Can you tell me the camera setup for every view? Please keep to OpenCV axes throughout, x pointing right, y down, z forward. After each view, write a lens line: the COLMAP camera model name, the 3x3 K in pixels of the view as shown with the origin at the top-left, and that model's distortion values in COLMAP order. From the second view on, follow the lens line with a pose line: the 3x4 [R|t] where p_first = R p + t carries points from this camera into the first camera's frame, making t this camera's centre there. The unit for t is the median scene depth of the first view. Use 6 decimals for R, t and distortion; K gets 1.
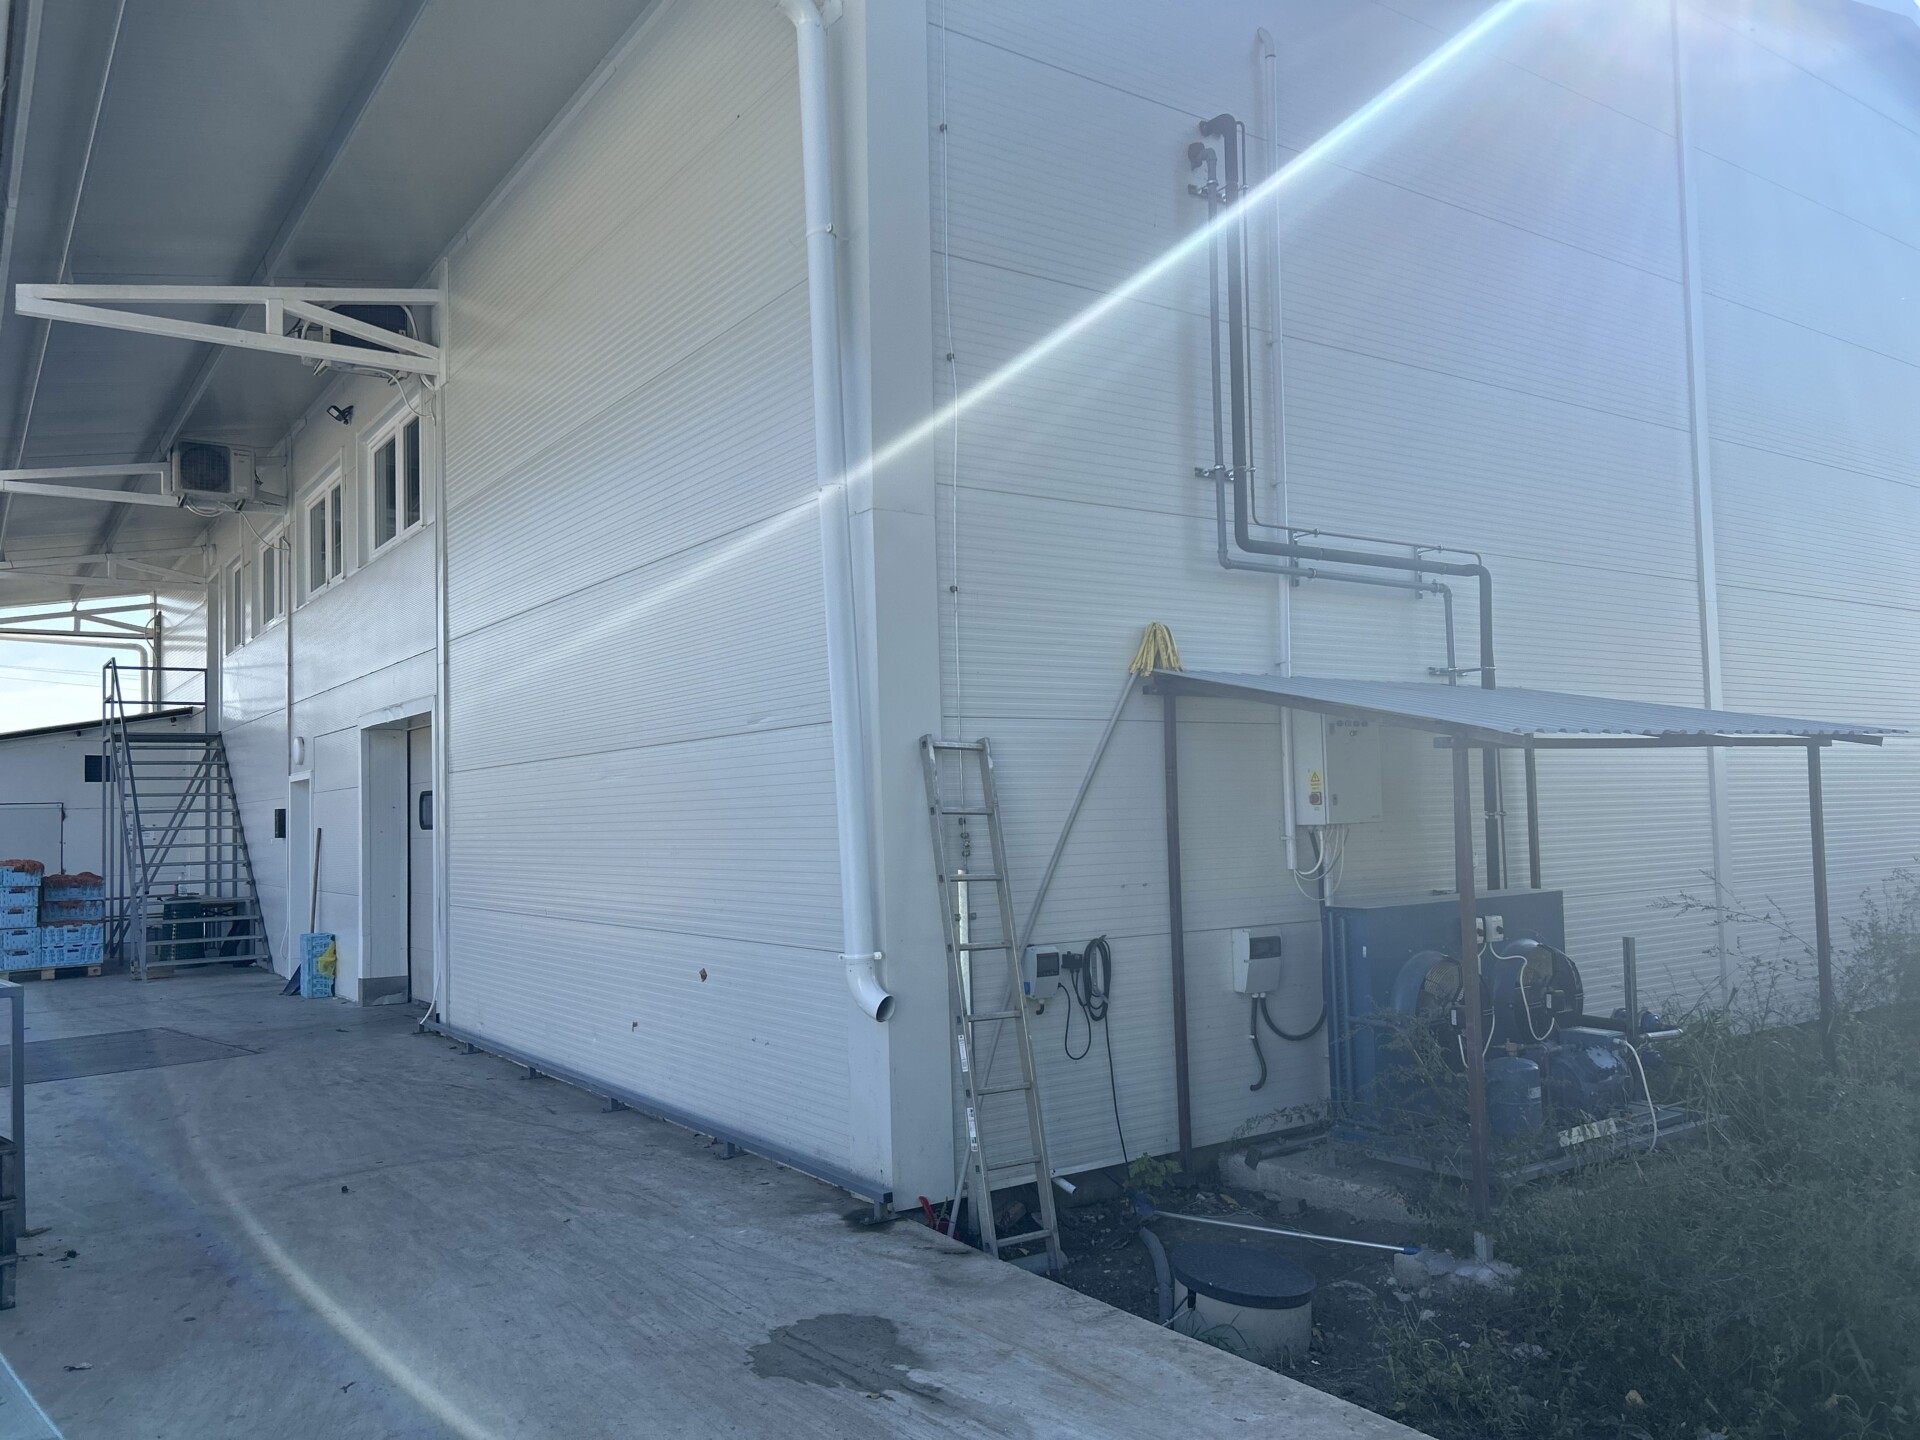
lens RADIAL K [[1491.9, 0, 960.6], [0, 1491.9, 736.6], [0, 0, 1]] dist [0.029428, -0.007913]
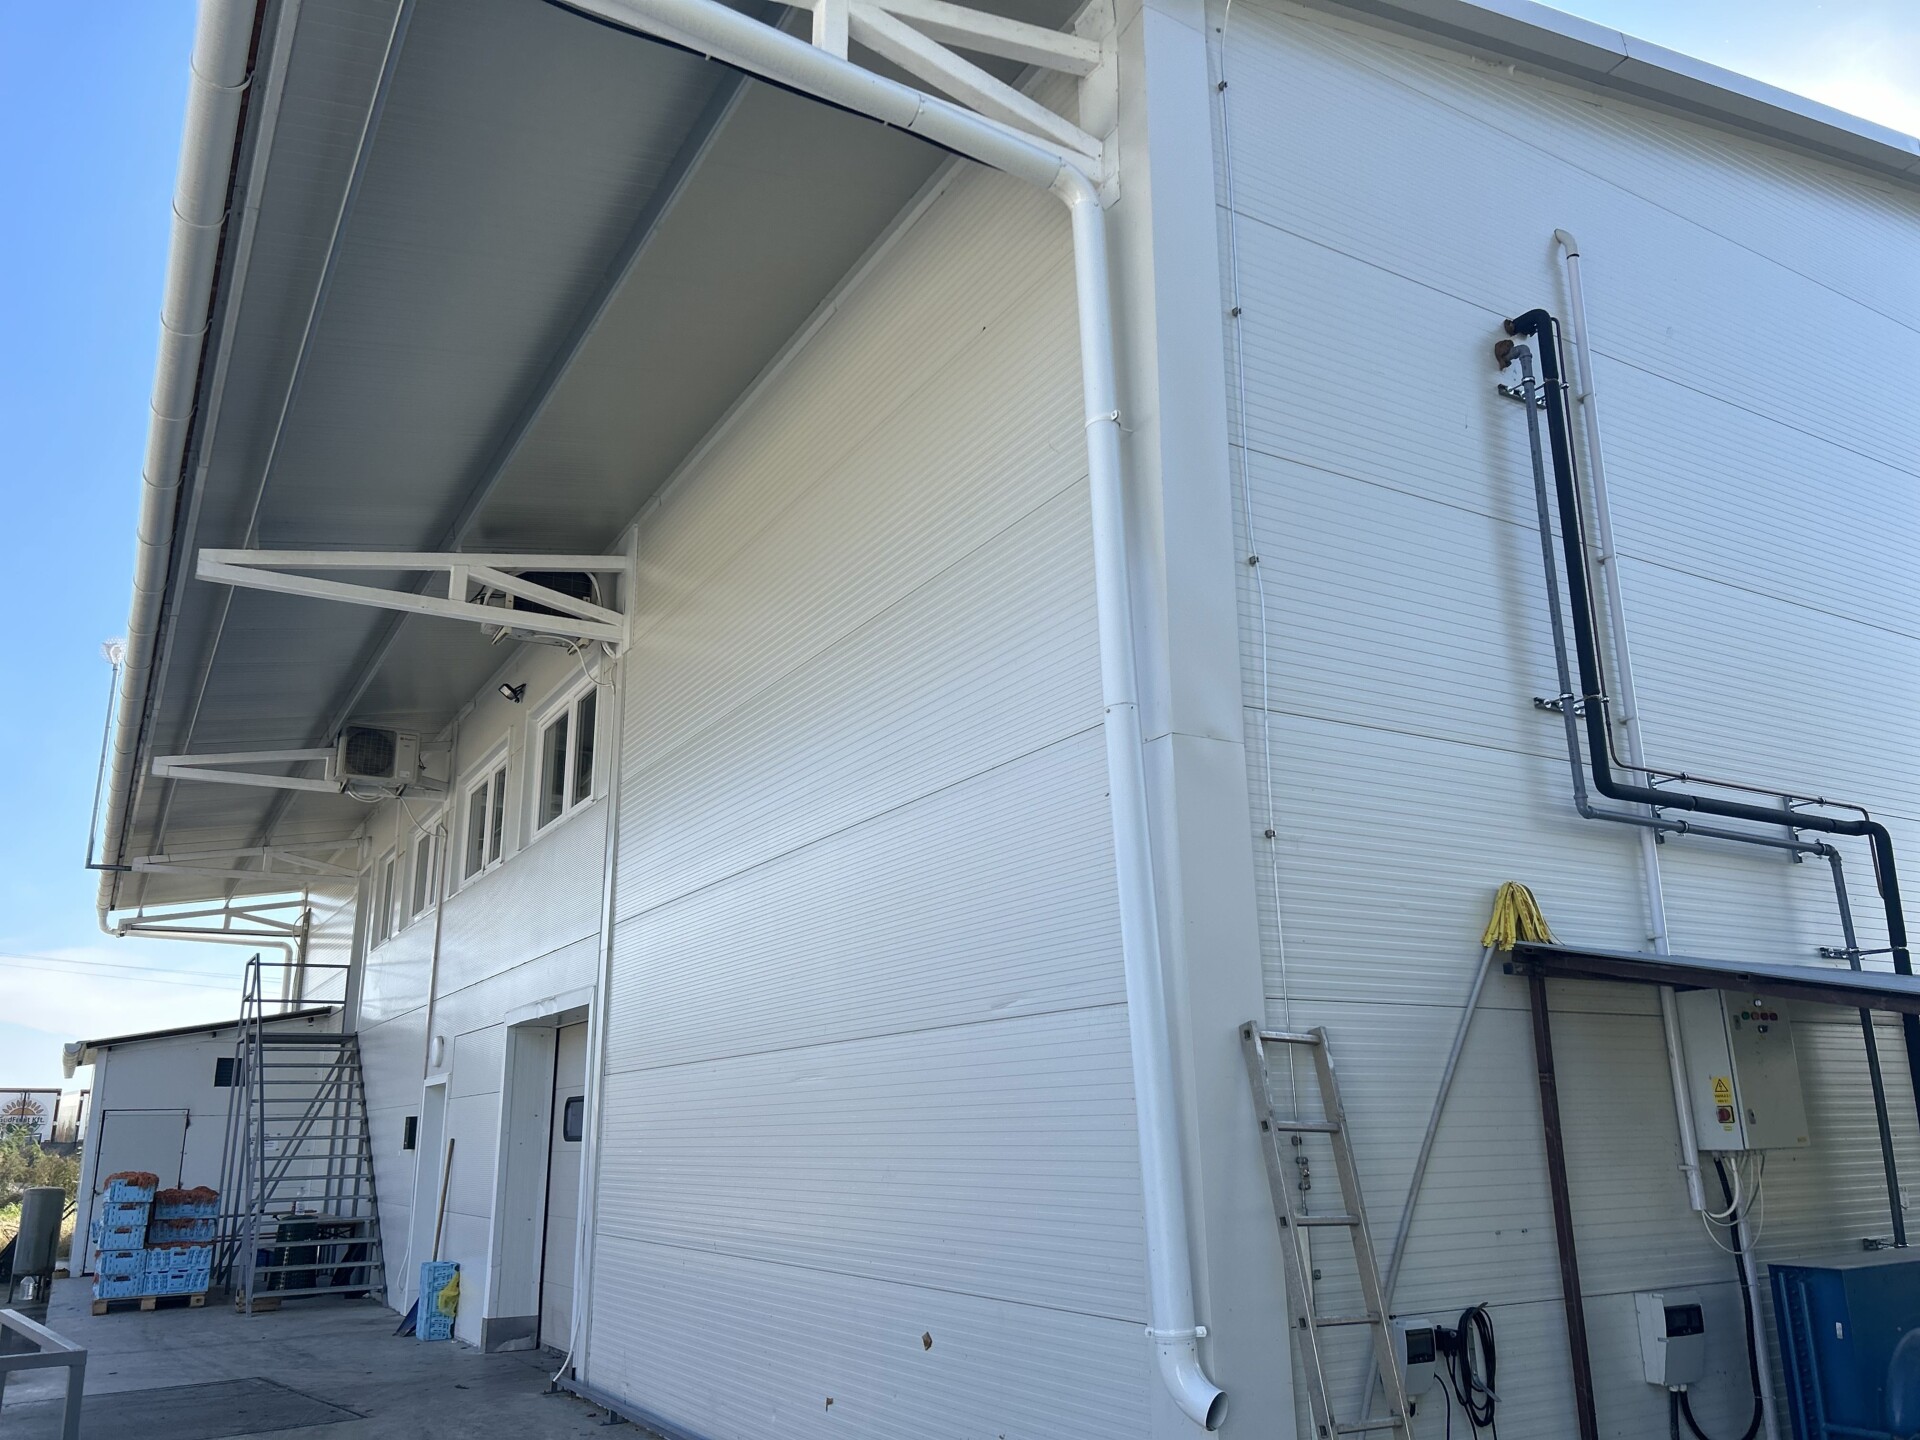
lens RADIAL K [[1469.6, 0, 987.9], [0, 1469.6, 716.7], [0, 0, 1]] dist [0.049524, -0.047267]
pose [[0.998038, -0.009229, -0.061935, -0.057879], [-0.004375, 0.976385, -0.215996, 0.004957], [0.062466, 0.215843, 0.974428, 0.113590]]
